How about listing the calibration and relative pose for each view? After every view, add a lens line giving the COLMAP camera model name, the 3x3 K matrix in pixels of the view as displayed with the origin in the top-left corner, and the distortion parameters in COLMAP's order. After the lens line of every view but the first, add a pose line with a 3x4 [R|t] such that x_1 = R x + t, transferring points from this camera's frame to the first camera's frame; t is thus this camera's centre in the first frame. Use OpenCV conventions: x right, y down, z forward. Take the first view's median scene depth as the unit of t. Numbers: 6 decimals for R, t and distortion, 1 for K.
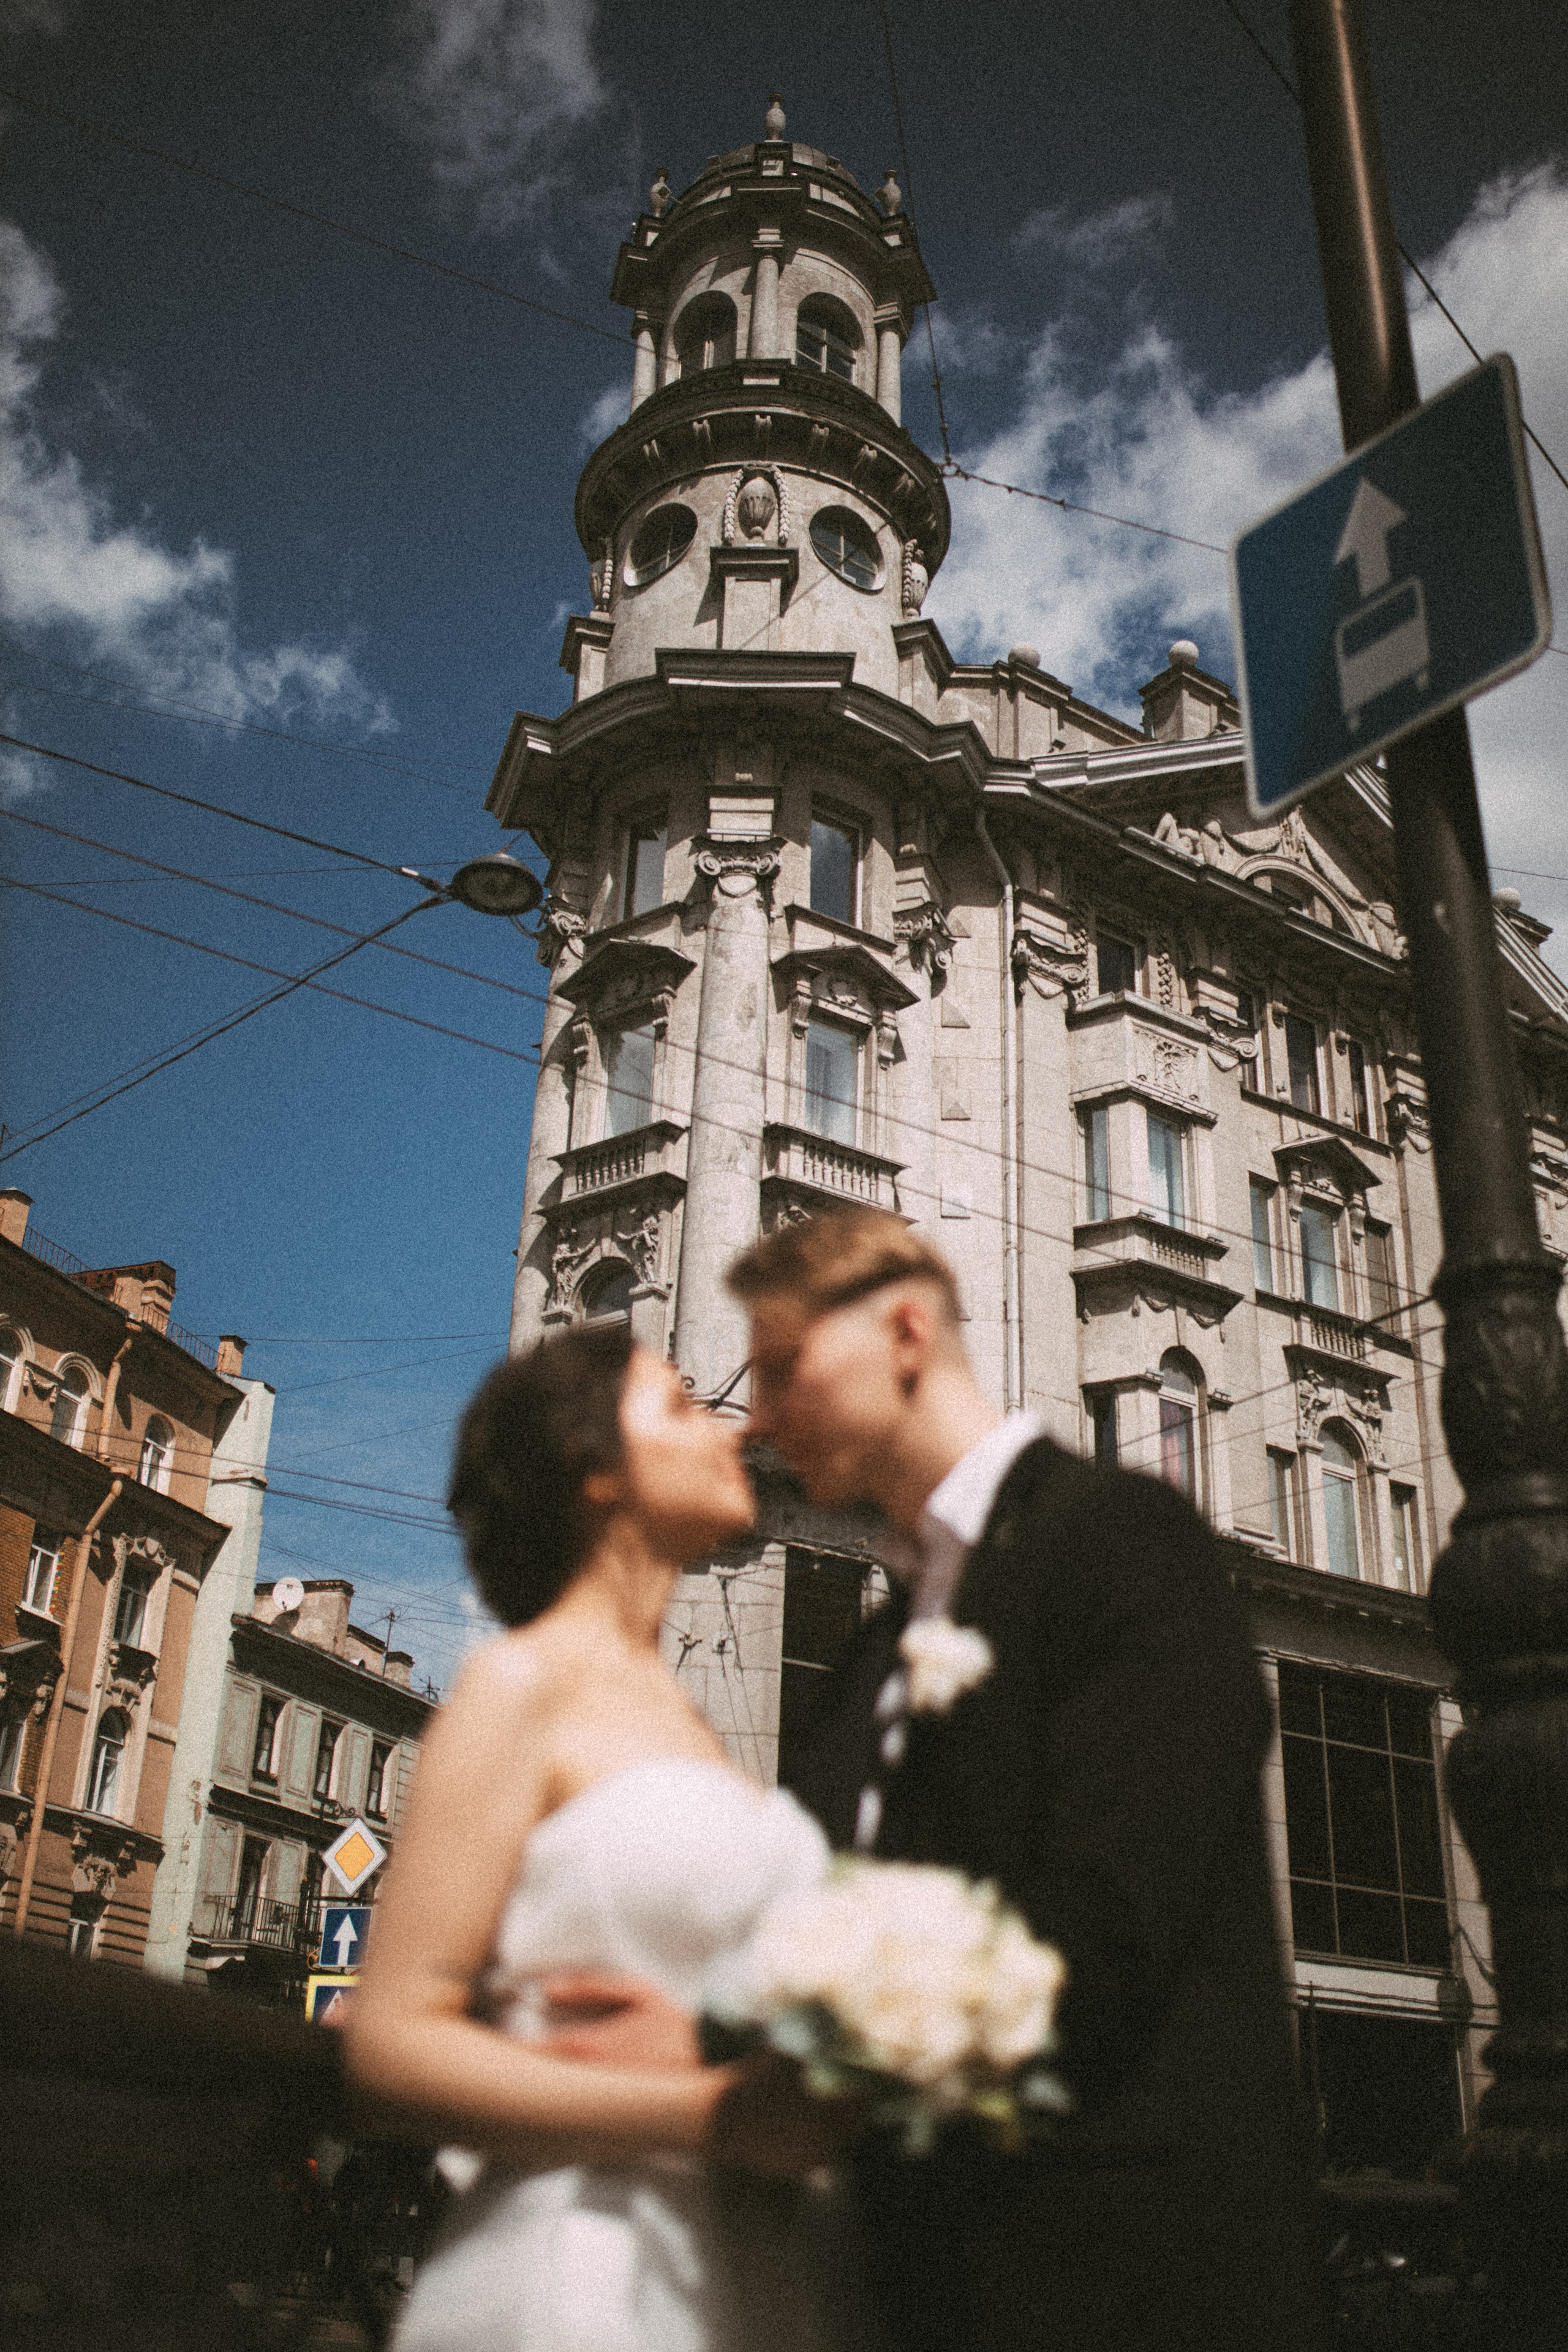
lens RADIAL K [[2228.5, 0, 794.0], [0, 2228.5, 1154.7], [0, 0, 1]] dist [-0.055999, 0.013543]
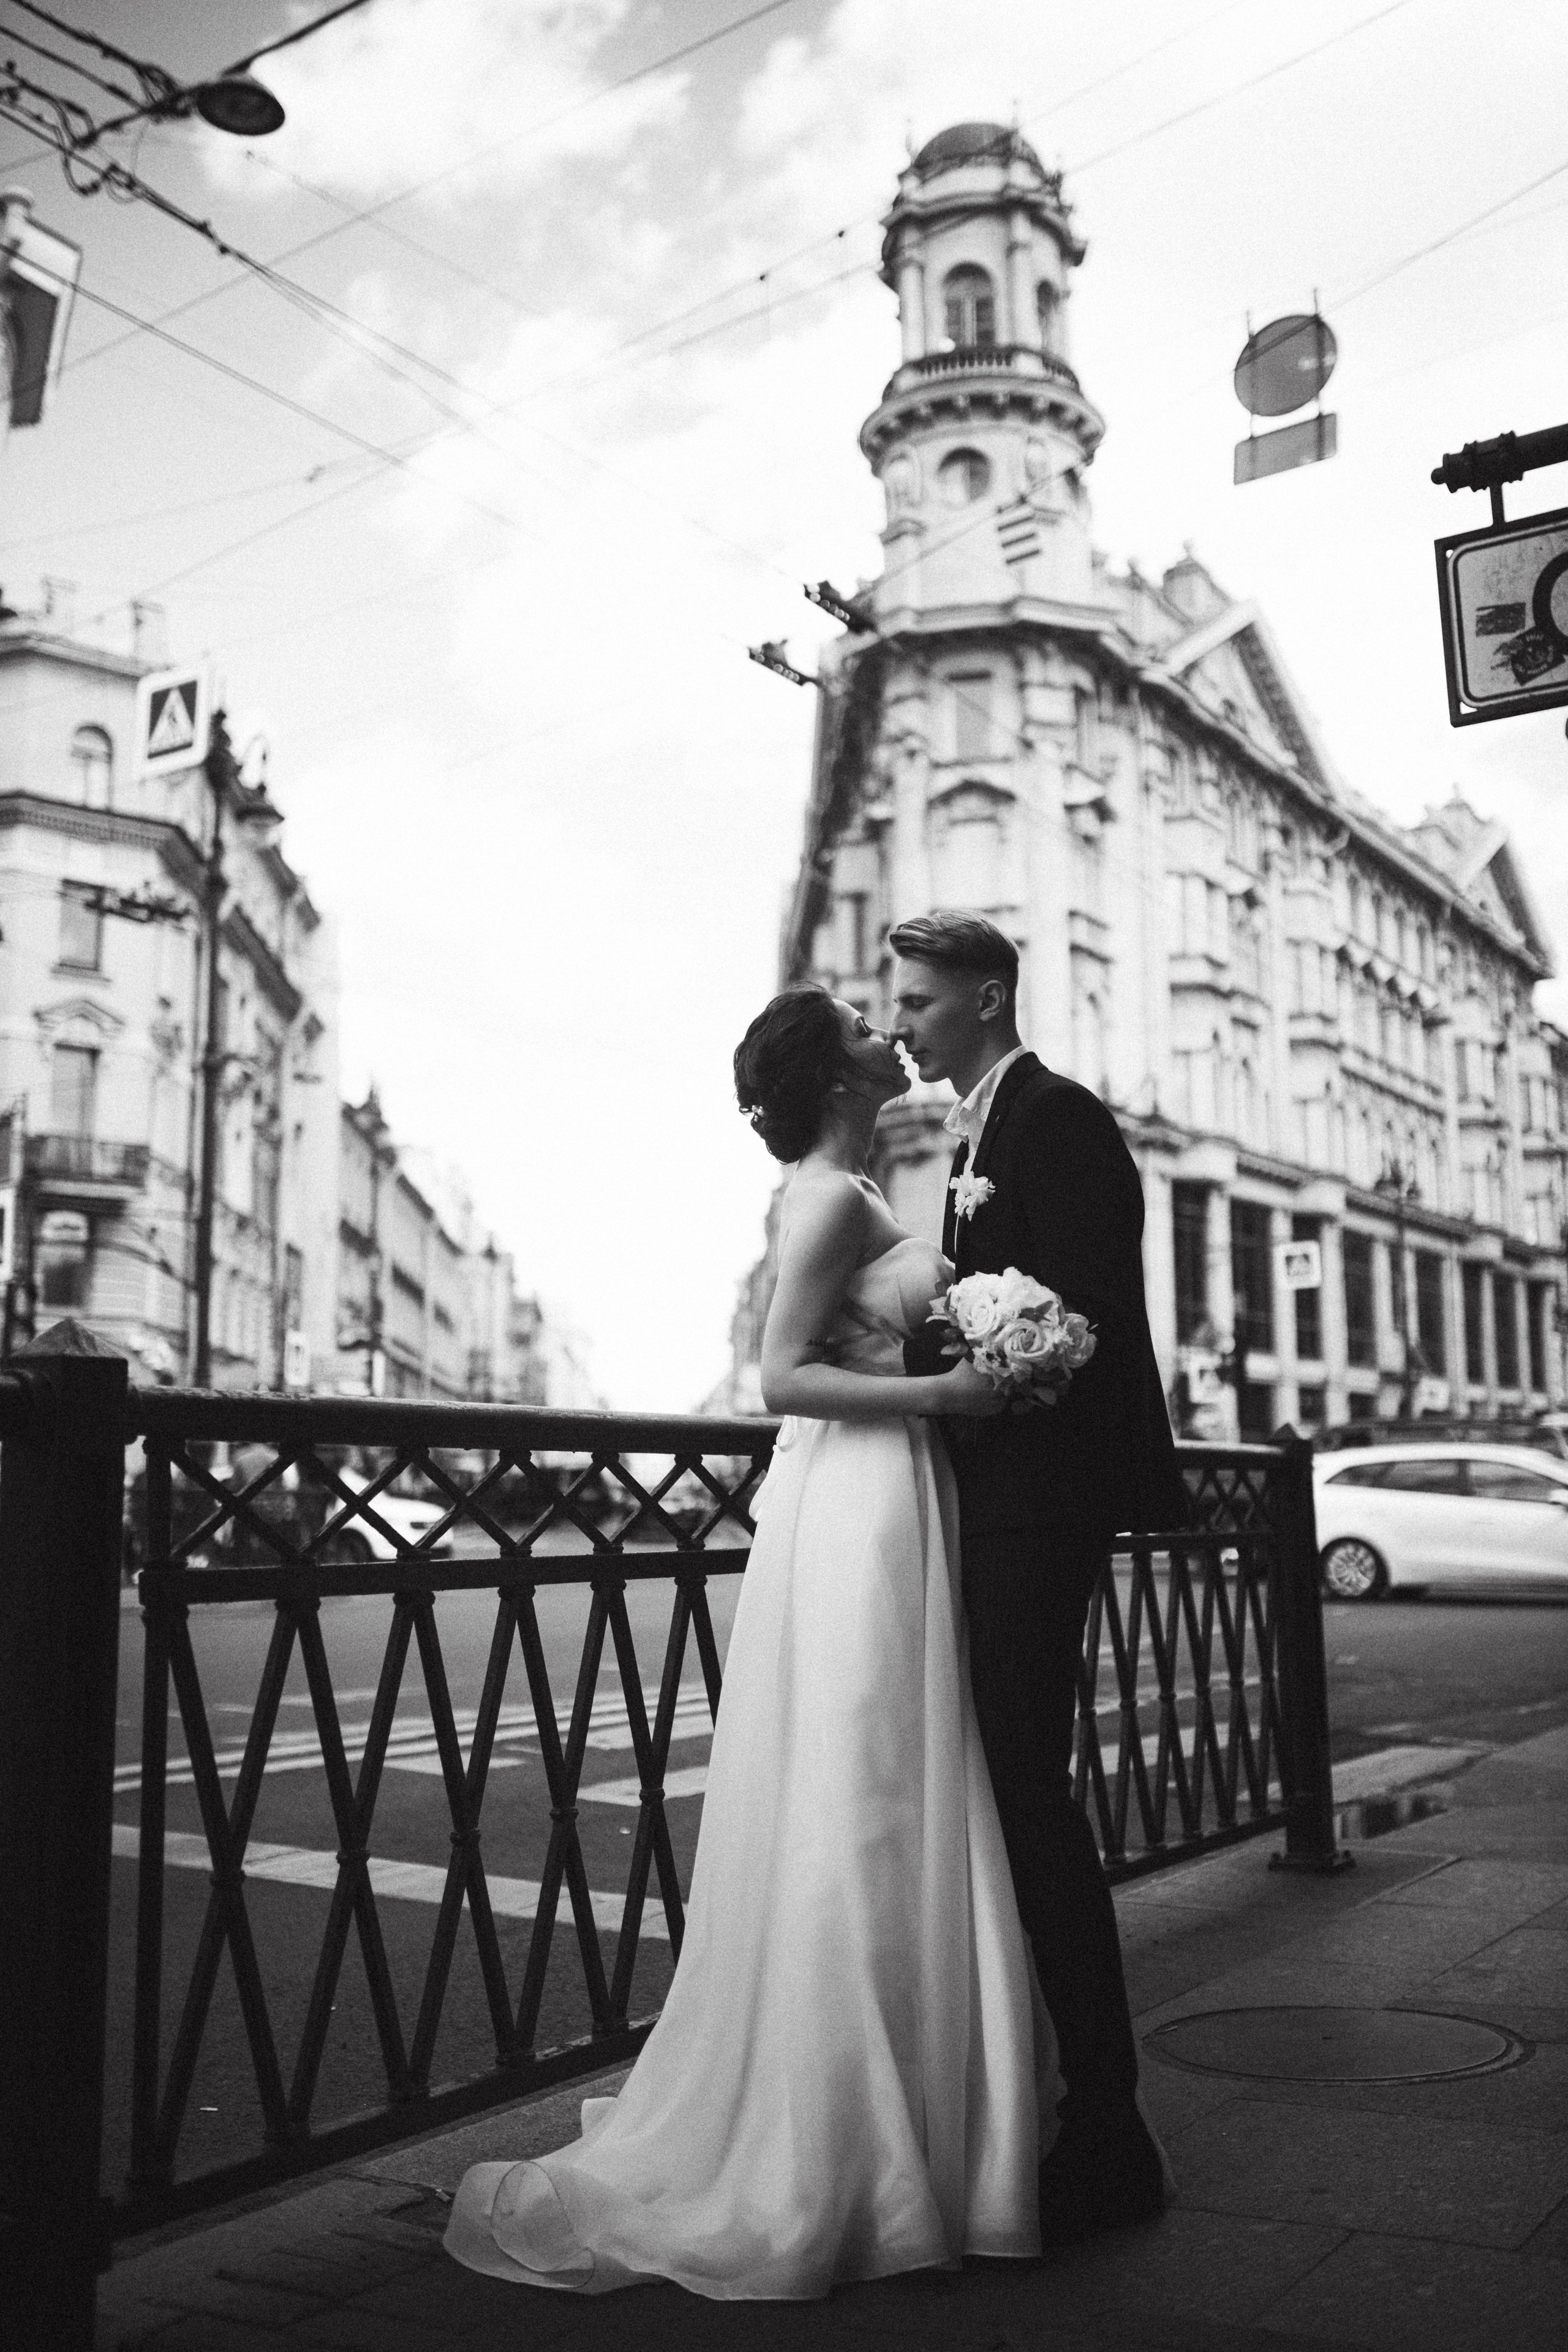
lens RADIAL K [[2206.3, 0, 784.0], [0, 2206.3, 1176.0], [0, 0, 1]] dist [-0.058339, 0.089312]
pose [[0.928195, 0.012408, 0.371886, -0.766857], [-0.126576, 0.950369, 0.284212, -0.246259], [-0.349903, -0.310876, 0.883699, -0.446594]]
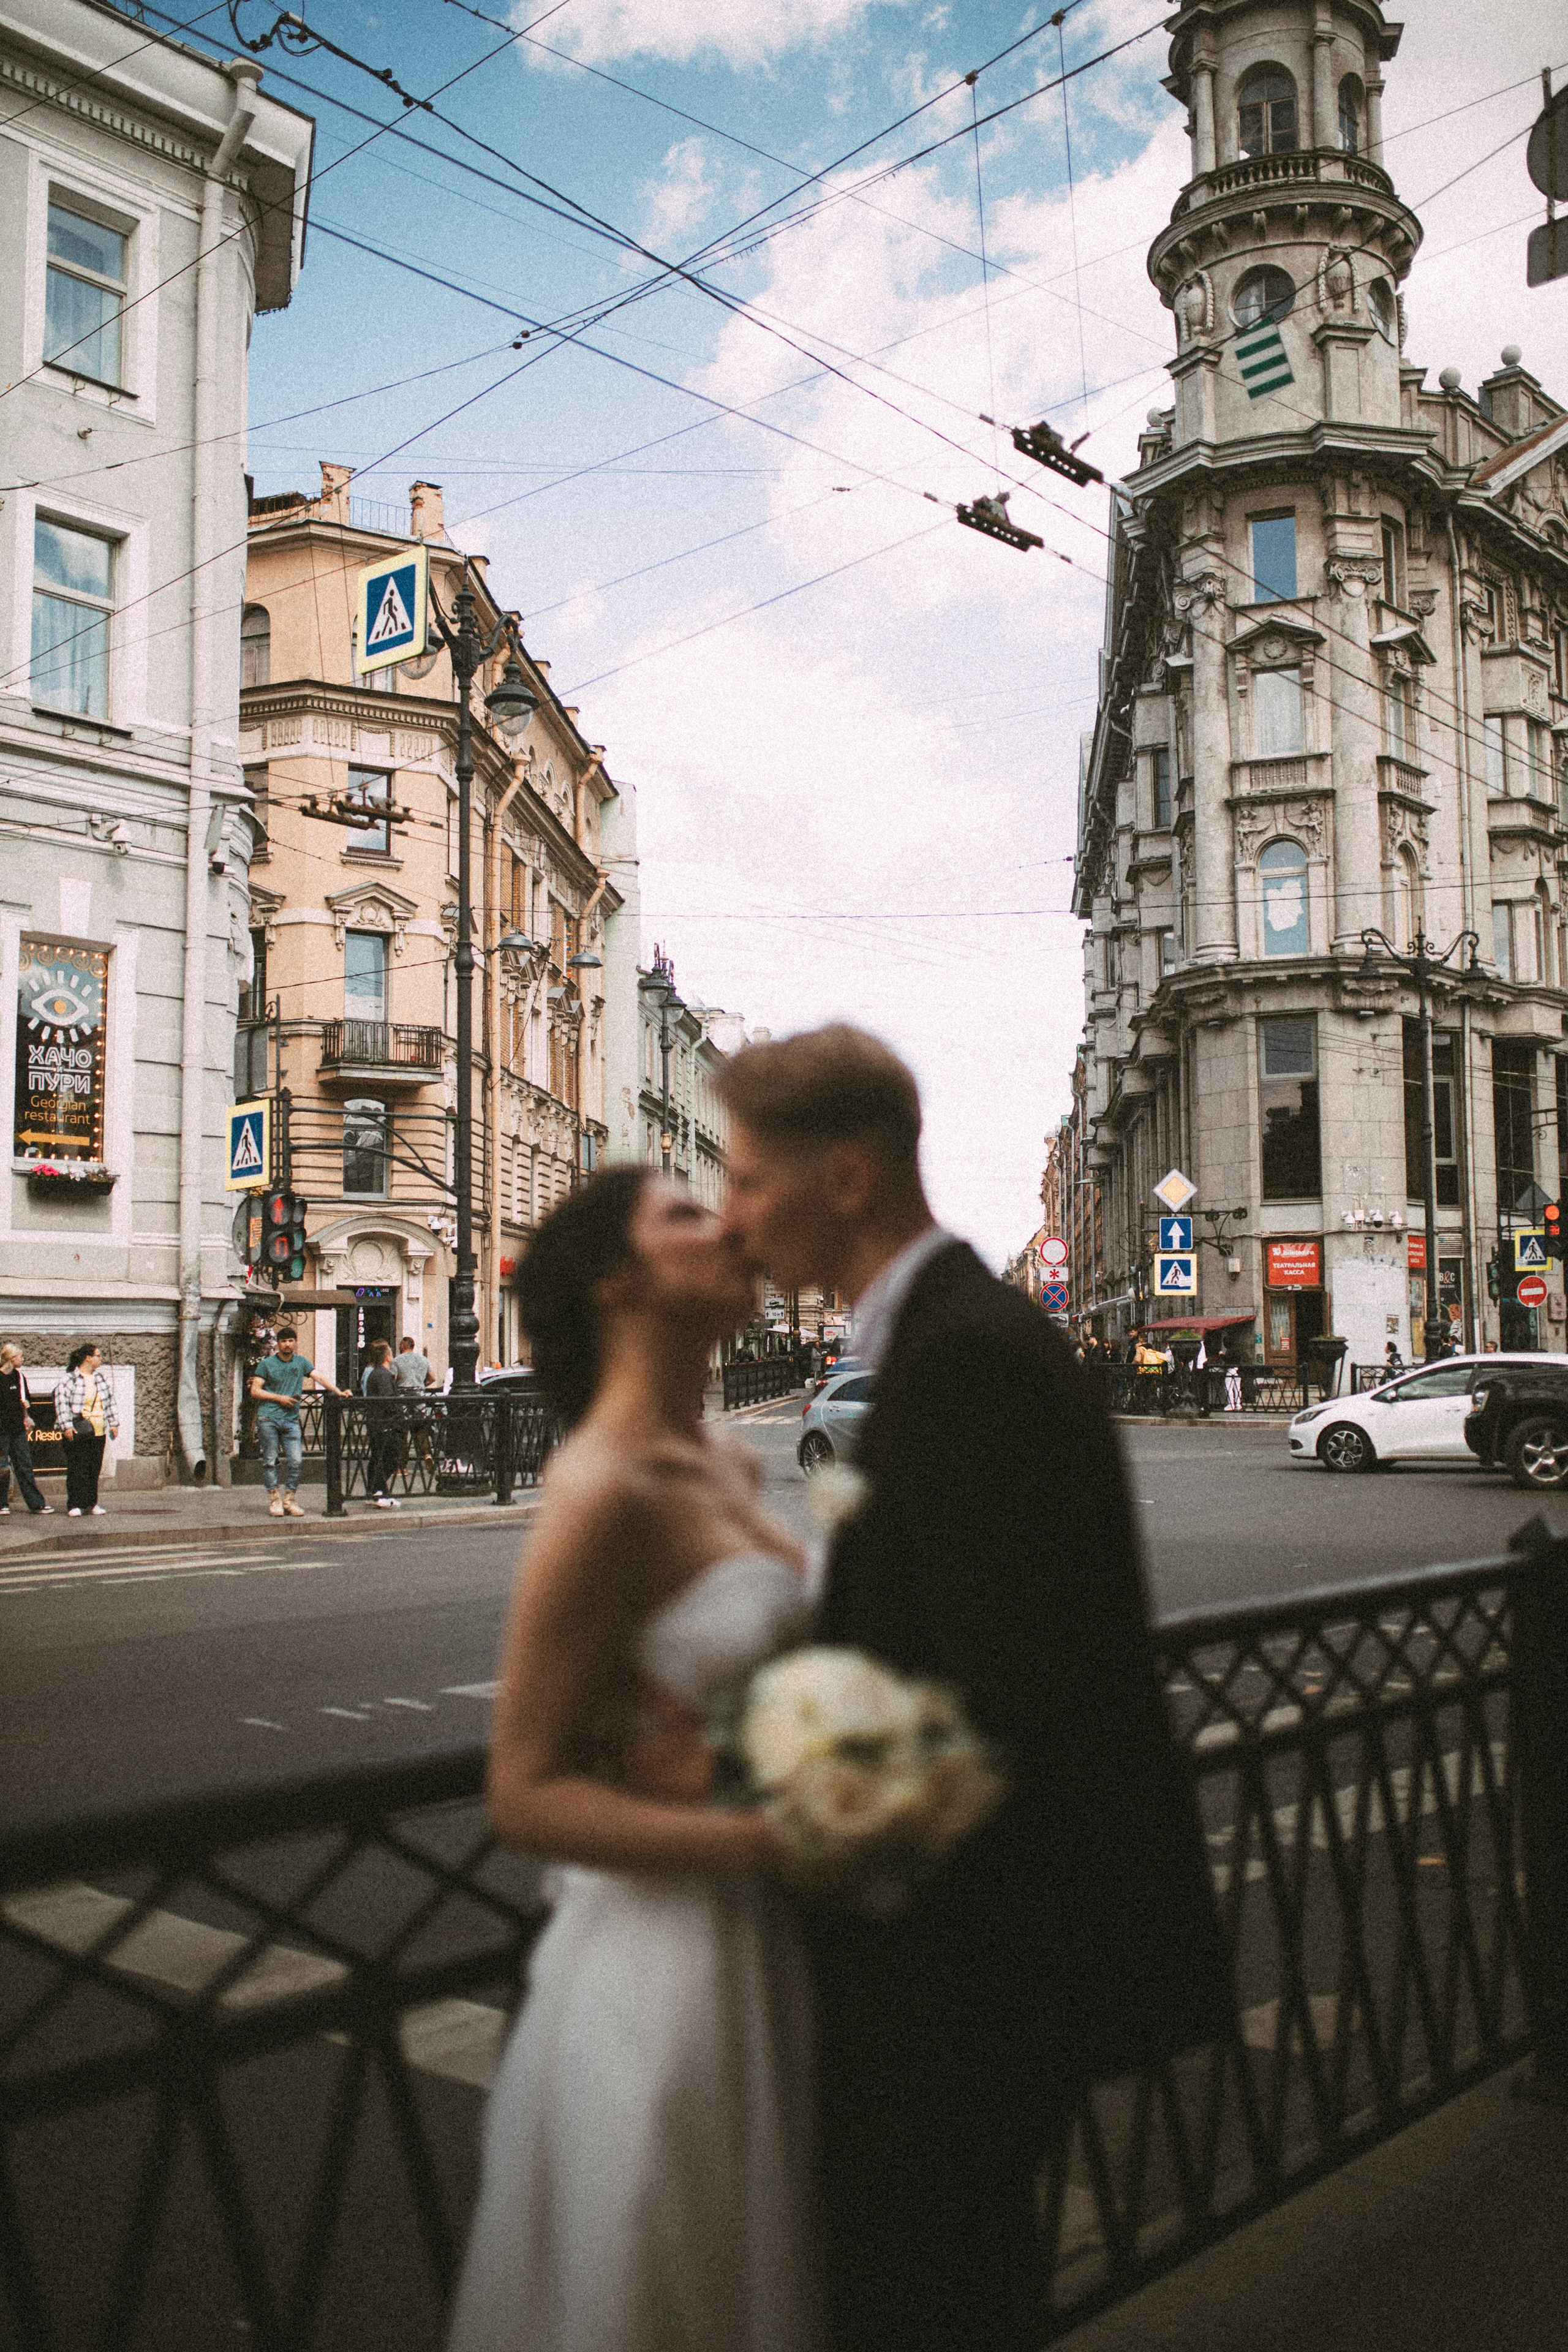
lens RADIAL K [[2206.3, 0, 784.0], [0, 2206.3, 1176.0], [0, 0, 1]] dist [-0.058339, 0.089312]
pose [[0.971334, -0.023595, 0.236546, -0.746616], [-0.064487, 0.931595, 0.357731, -0.247277], [-0.228806, -0.362731, 0.903368, -0.423160]]
